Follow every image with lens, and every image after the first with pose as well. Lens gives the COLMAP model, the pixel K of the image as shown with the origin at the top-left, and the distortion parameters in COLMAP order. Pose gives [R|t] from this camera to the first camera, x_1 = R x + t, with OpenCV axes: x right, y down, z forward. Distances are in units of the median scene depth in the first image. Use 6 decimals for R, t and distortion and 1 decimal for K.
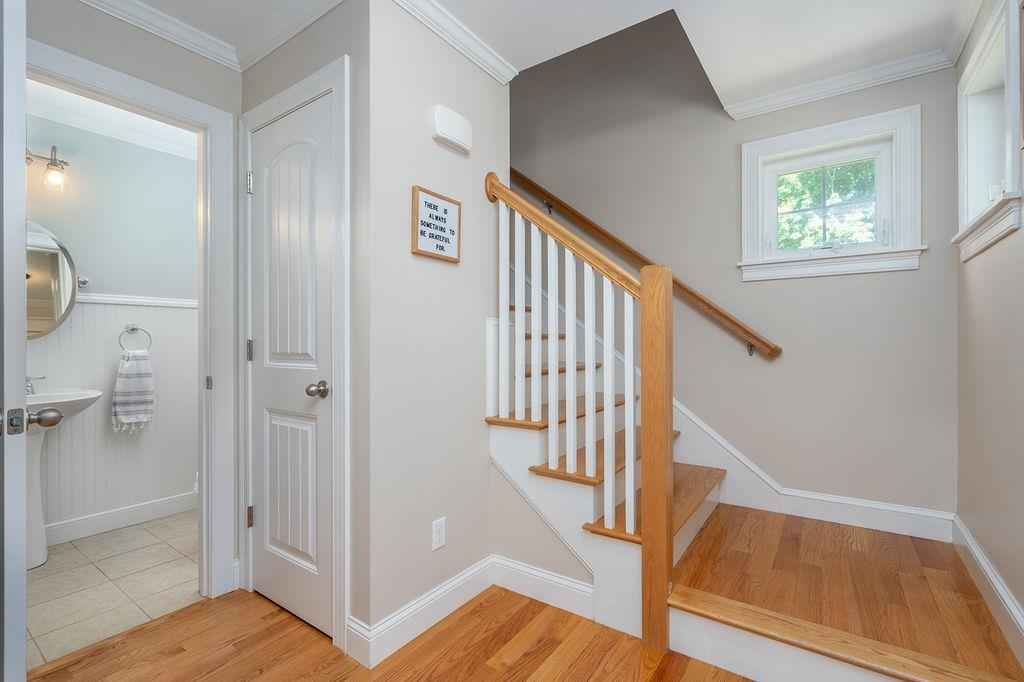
lens RADIAL K [[457.6, 0, 512.0], [0, 457.6, 341.0], [0, 0, 1]] dist [-0.000992, 0.000169]
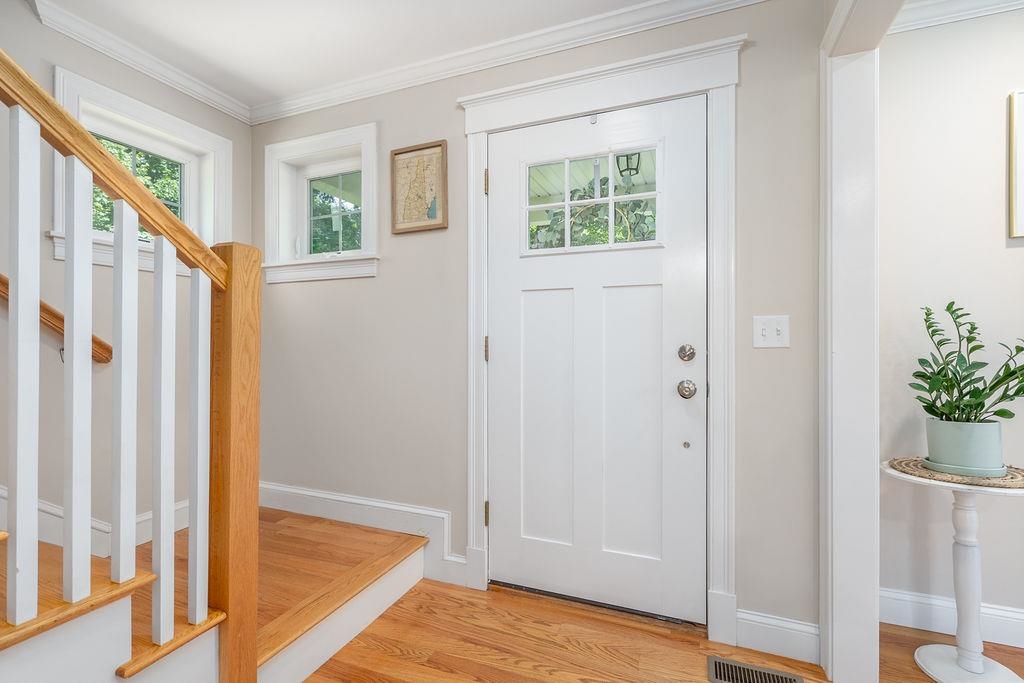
lens RADIAL K [[470.3, 0, 508.1], [0, 470.3, 340.4], [0, 0, 1]] dist [-0.004389, -0.000210]
pose [[-0.226908, 0.009609, 0.973869, -0.523345], [-0.005761, 0.999921, -0.011208, 0.003360], [-0.973899, -0.008154, -0.226834, 0.698056]]
